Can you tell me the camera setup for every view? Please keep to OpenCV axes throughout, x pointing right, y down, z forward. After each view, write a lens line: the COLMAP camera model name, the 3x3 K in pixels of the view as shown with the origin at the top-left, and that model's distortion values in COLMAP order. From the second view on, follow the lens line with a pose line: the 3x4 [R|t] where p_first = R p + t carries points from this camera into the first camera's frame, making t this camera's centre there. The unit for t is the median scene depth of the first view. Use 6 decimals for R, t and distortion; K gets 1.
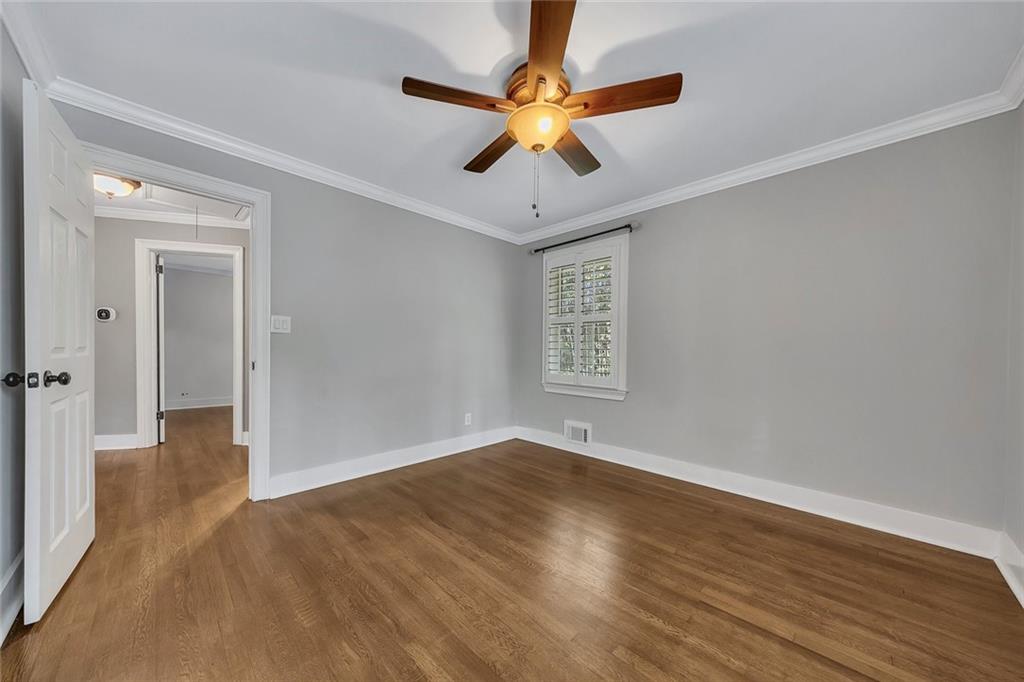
lens RADIAL K [[359.9, 0, 515.9], [0, 359.9, 357.2], [0, 0, 1]] dist [0.000113, -0.000021]
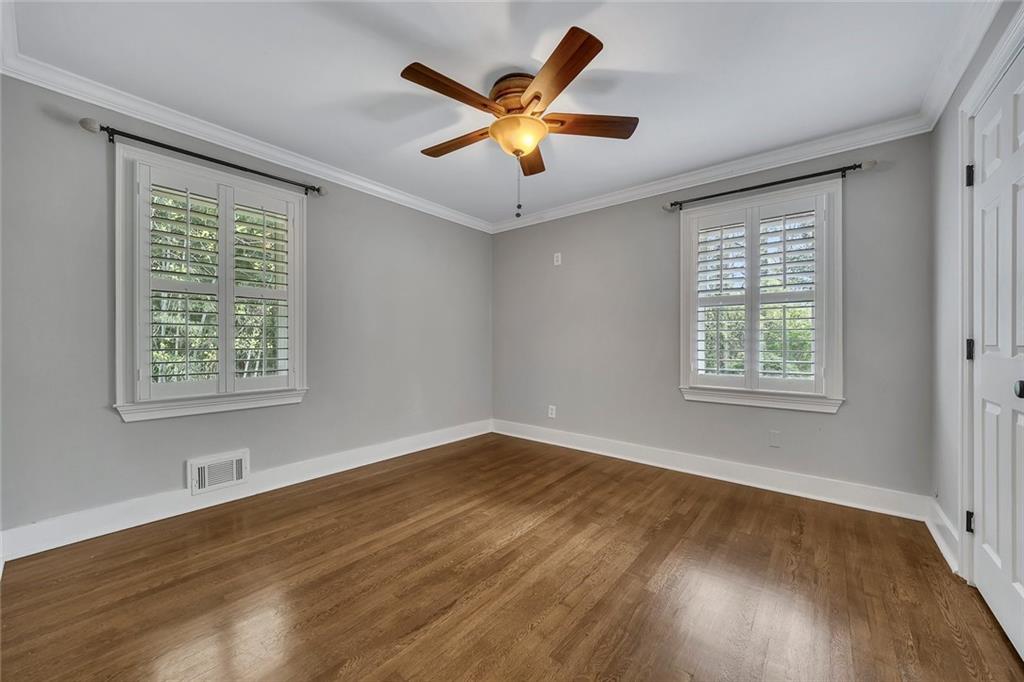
lens RADIAL K [[376.0, 0, 512.8], [0, 376.0, 345.9], [0, 0, 1]] dist [0.000954, -0.000011]
pose [[-0.084610, -0.026291, 0.996067, -0.952679], [0.016136, 0.999485, 0.027752, -0.032227], [-0.996283, 0.018420, -0.084142, 0.999405]]
